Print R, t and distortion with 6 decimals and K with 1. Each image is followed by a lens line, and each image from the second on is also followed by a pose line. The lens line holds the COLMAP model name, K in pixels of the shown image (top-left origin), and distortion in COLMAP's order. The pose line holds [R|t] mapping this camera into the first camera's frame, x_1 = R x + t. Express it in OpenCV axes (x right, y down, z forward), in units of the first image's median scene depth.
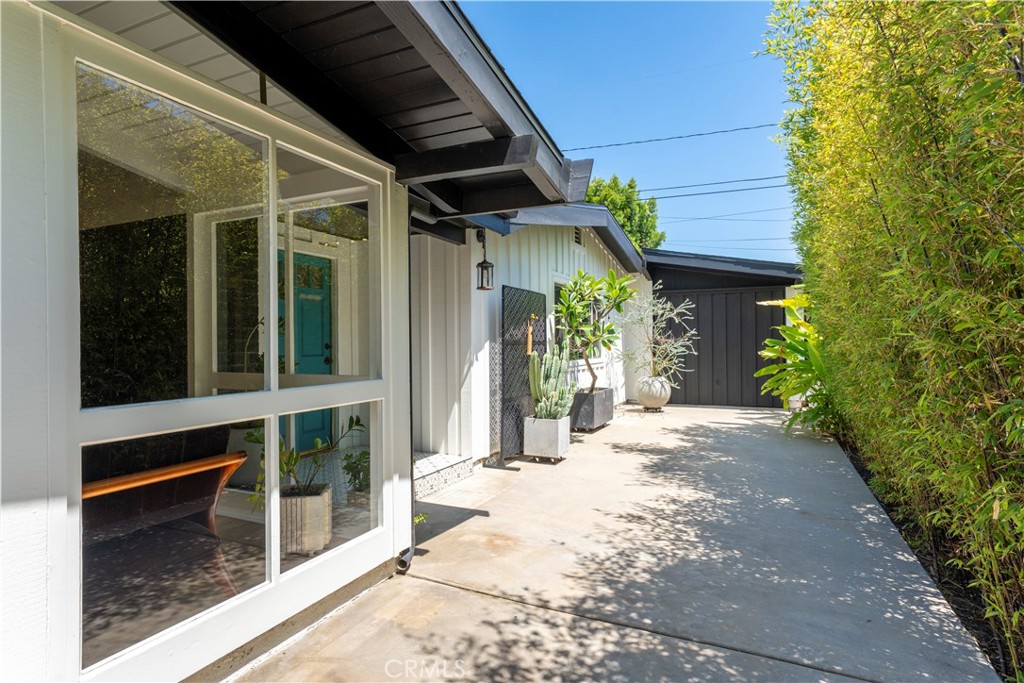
lens RADIAL K [[536.2, 0, 508.0], [0, 536.2, 343.8], [0, 0, 1]] dist [0.002096, 0.000249]
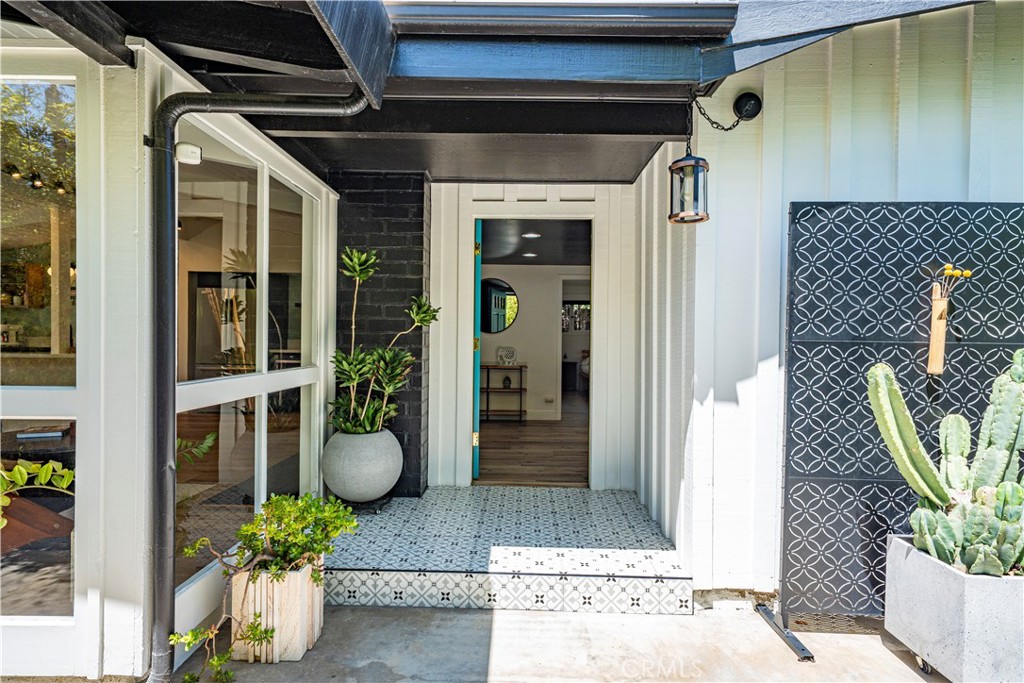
lens RADIAL K [[547.2, 0, 512.0], [0, 547.2, 341.5], [0, 0, 1]] dist [0.013719, 0.001451]
pose [[0.418944, 0.017484, -0.907844, 0.178147], [-0.017341, 0.999786, 0.011253, -0.000976], [0.907846, 0.011029, 0.419158, 0.375099]]
